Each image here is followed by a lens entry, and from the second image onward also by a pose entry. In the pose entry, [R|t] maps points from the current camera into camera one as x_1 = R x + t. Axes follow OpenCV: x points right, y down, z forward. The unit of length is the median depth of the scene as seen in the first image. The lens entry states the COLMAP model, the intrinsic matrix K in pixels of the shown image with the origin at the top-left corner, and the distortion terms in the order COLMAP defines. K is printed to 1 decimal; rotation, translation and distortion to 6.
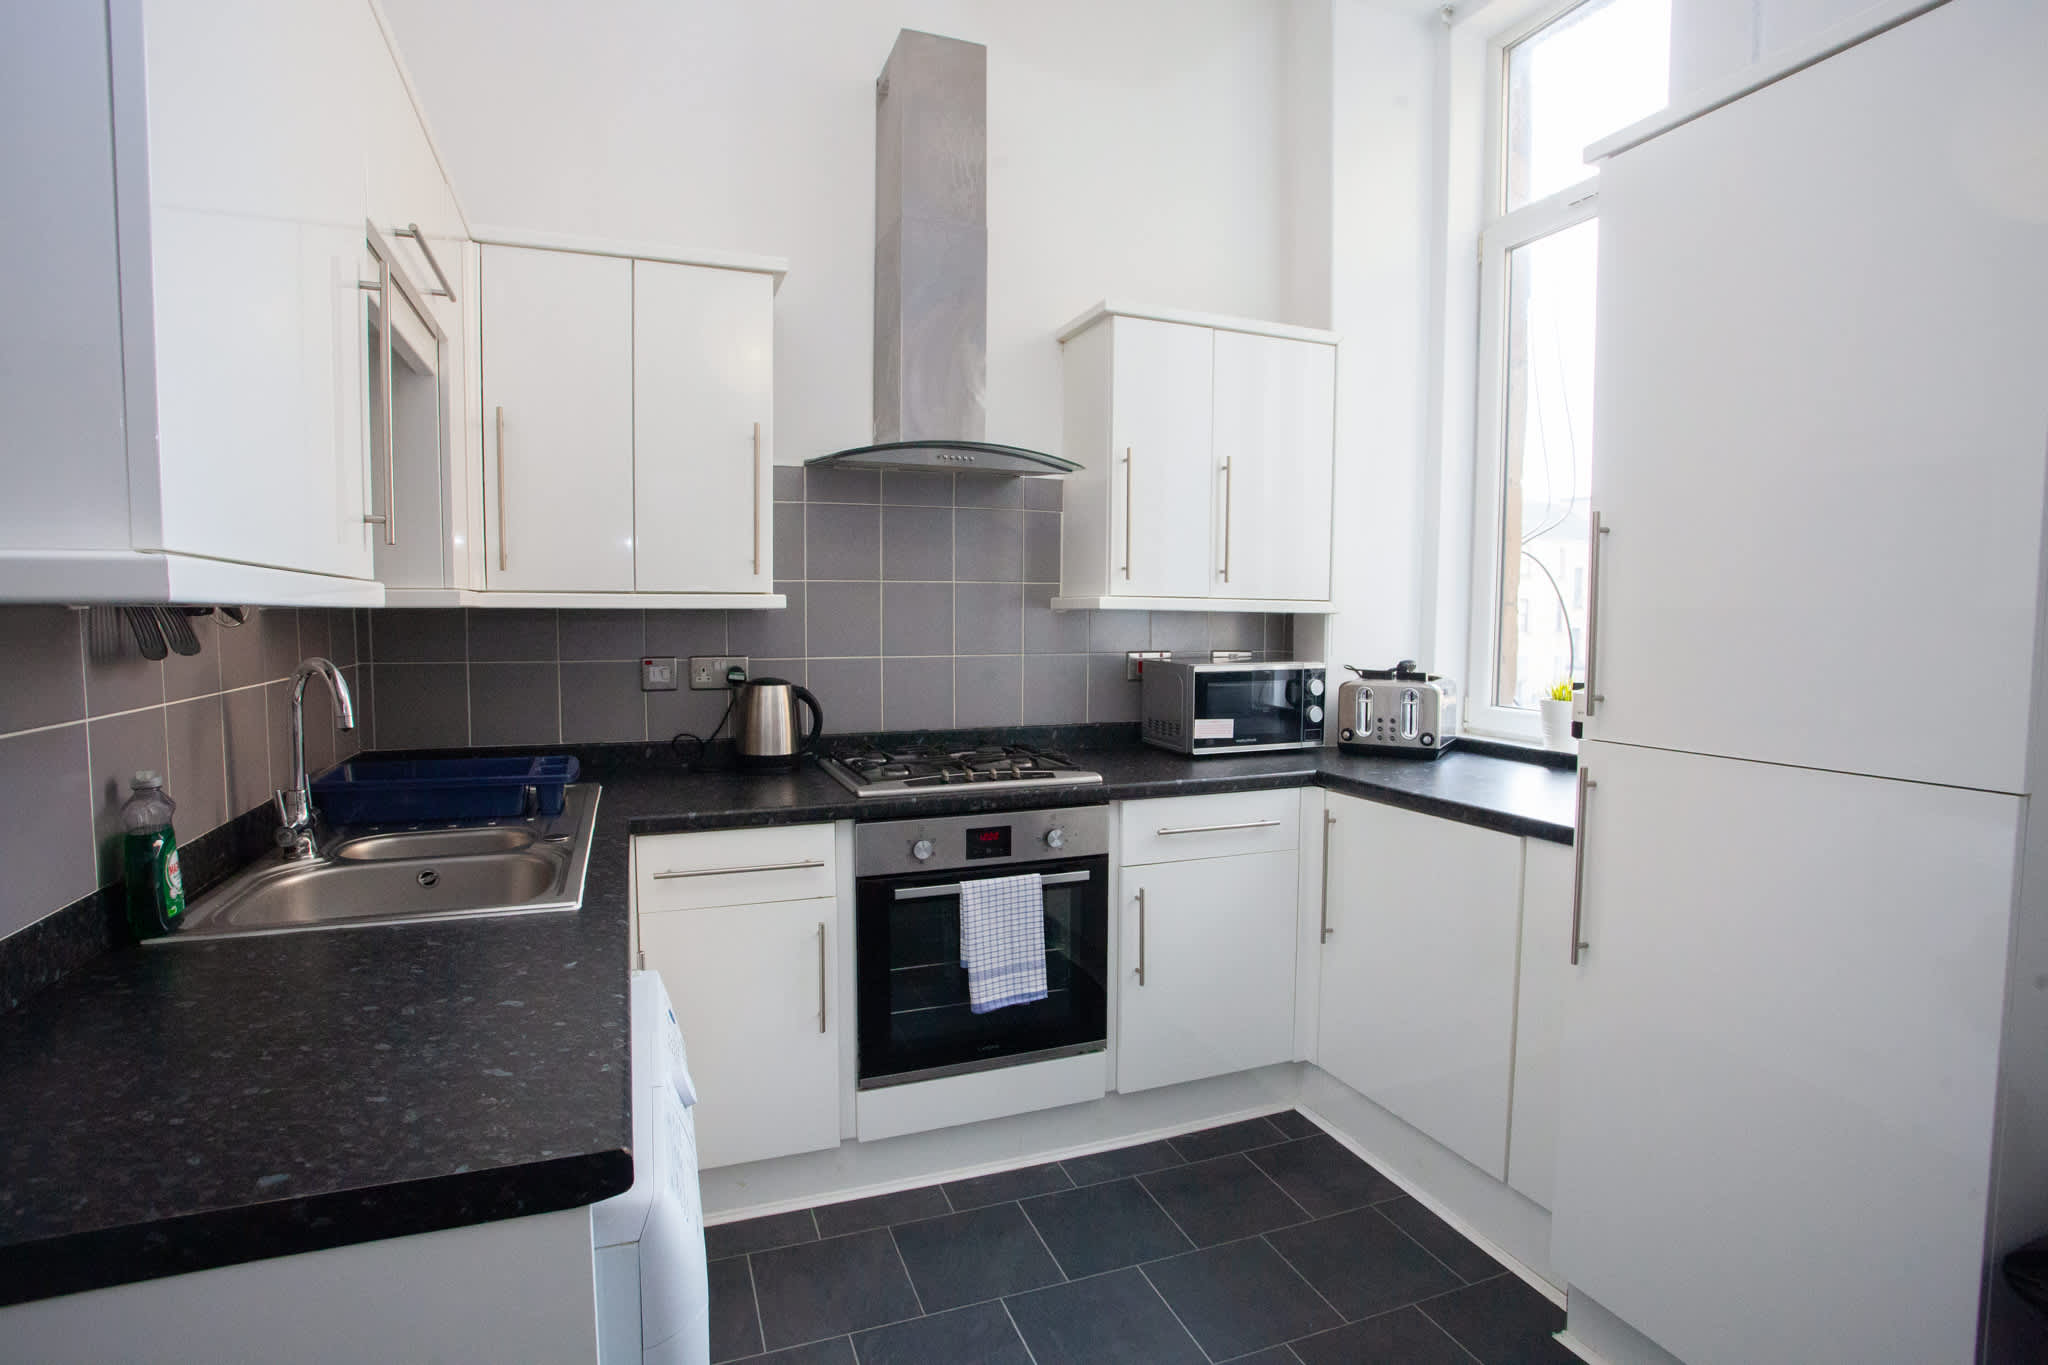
lens RADIAL K [[1025.0, 0, 1007.6], [0, 1025.0, 679.7], [0, 0, 1]] dist [-0.071803, 0.034729]
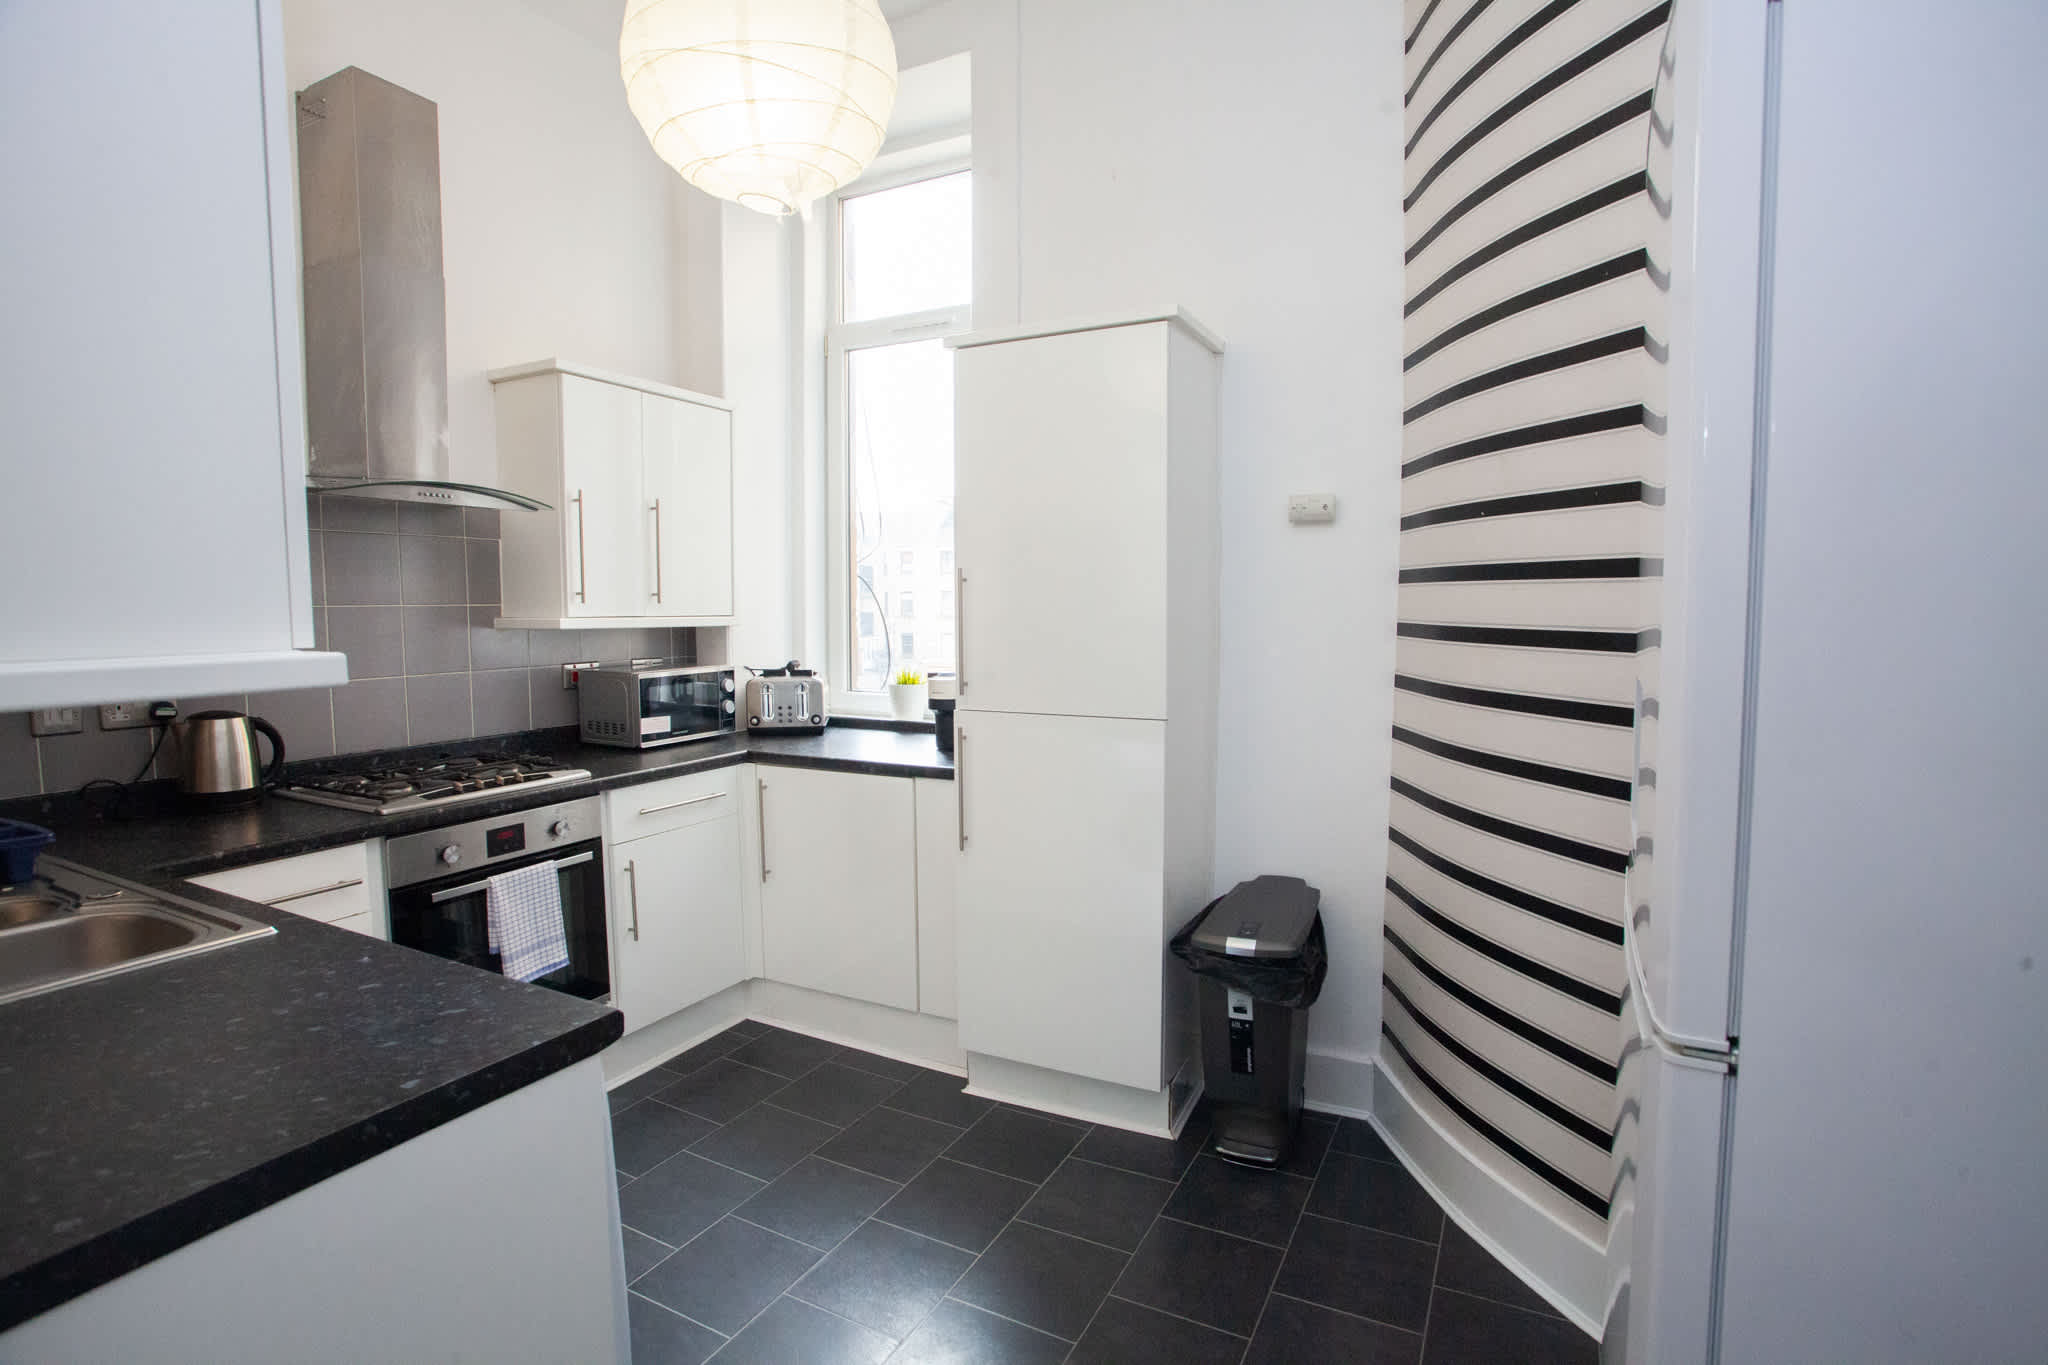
lens RADIAL K [[1025.0, 0, 1007.6], [0, 1025.0, 679.7], [0, 0, 1]] dist [-0.071803, 0.034729]
pose [[0.753176, -0.057103, 0.655336, -0.288943], [0.049436, 0.998321, 0.030172, -0.022504], [-0.655959, 0.009672, 0.754734, -0.189440]]
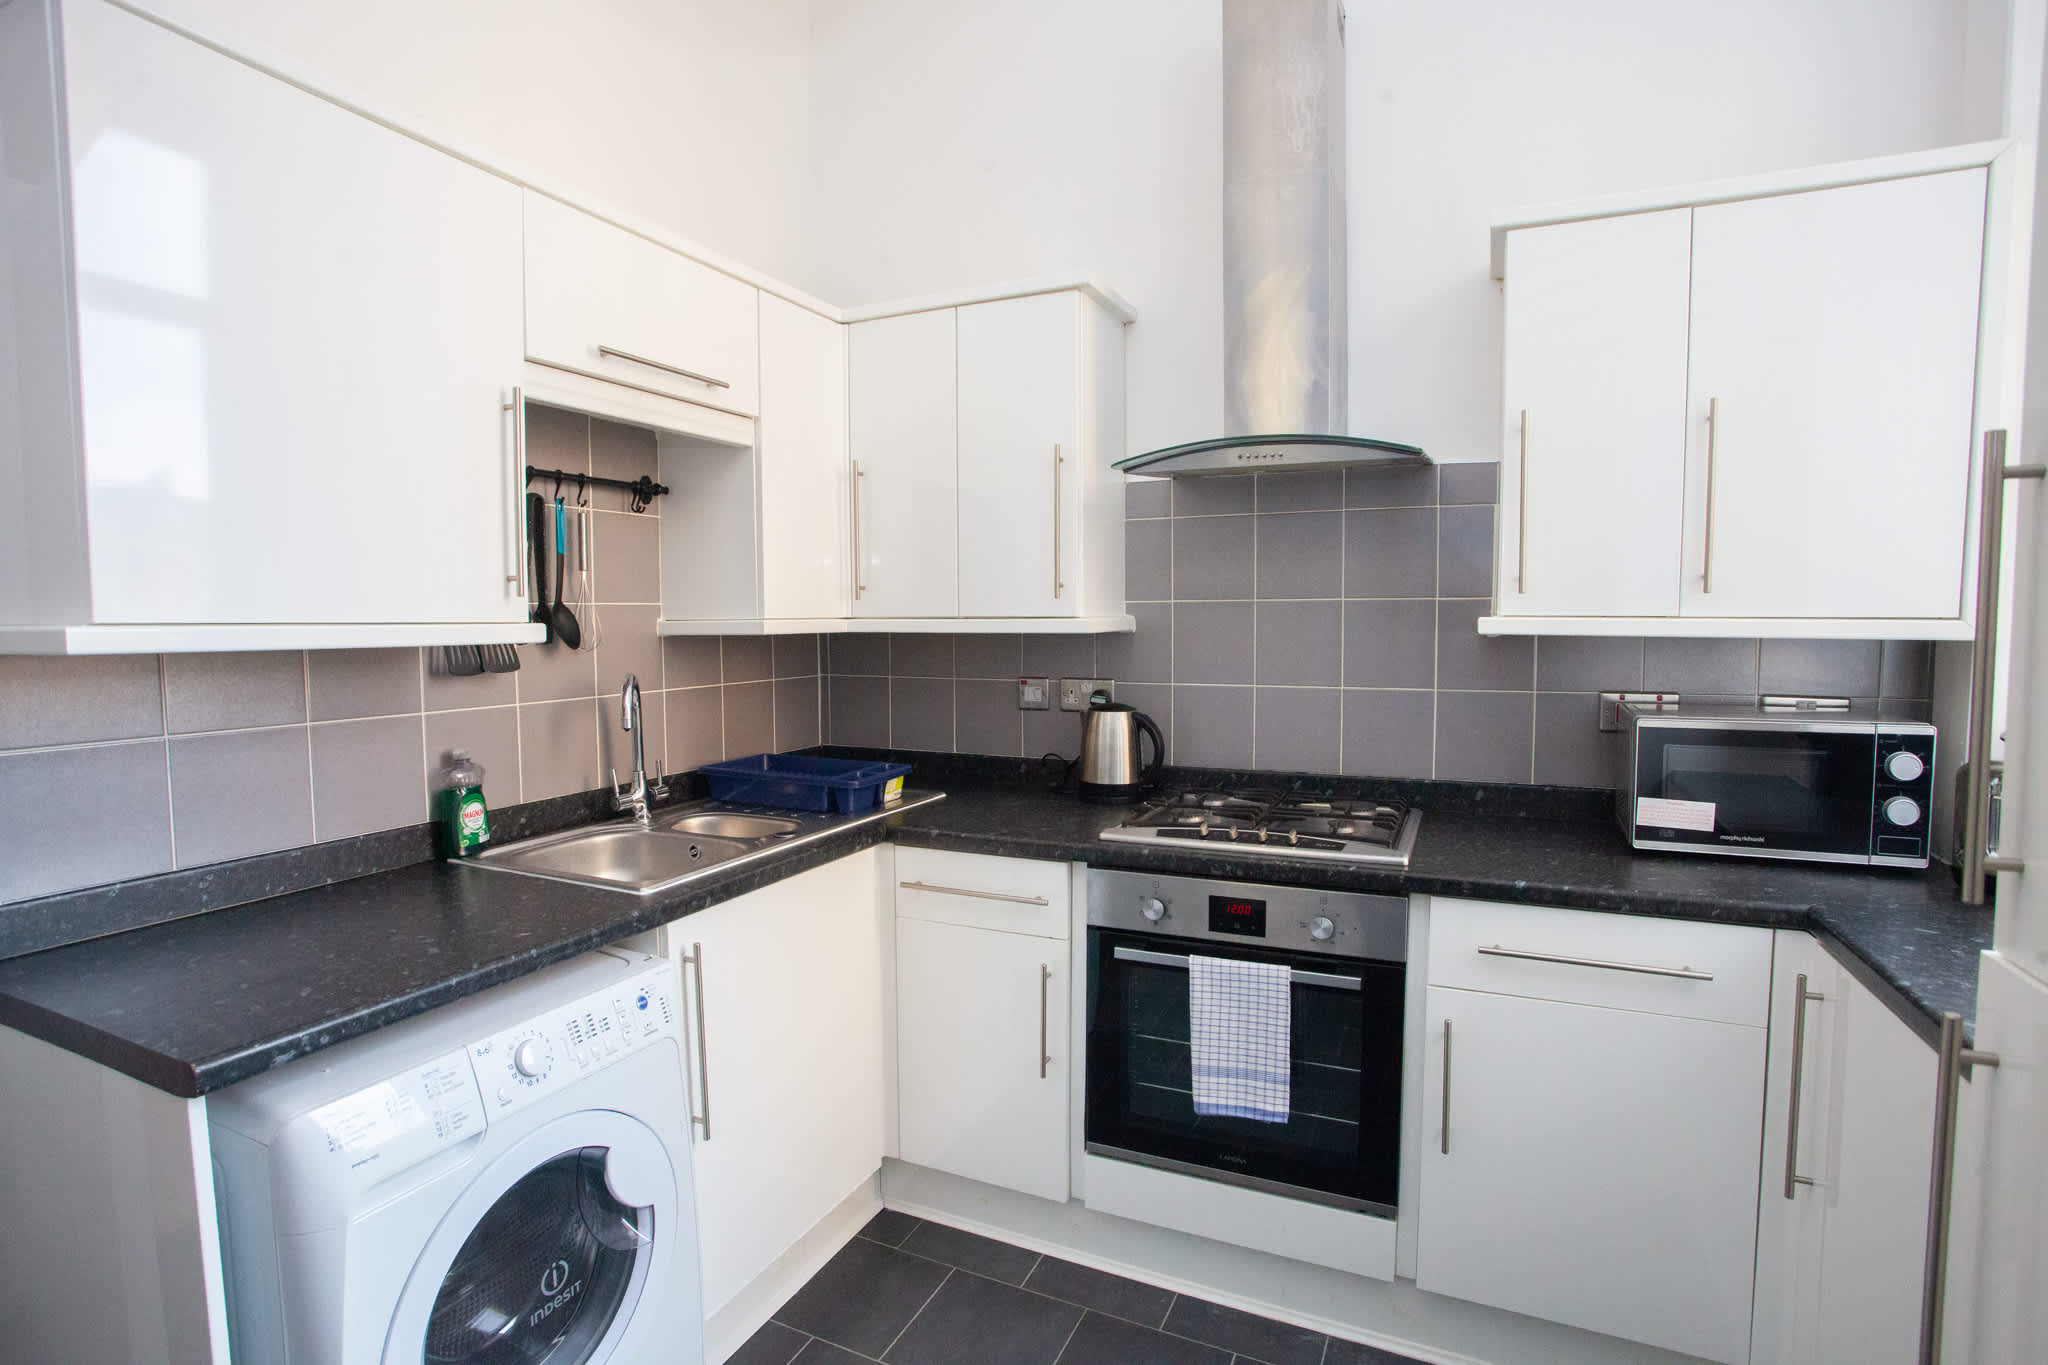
lens RADIAL K [[1025.0, 0, 1007.6], [0, 1025.0, 679.7], [0, 0, 1]] dist [-0.071803, 0.034729]
pose [[0.689923, 0.037119, -0.722930, 0.399765], [-0.038319, 0.999157, 0.014732, -0.034691], [0.722867, 0.017538, 0.690764, 0.258877]]
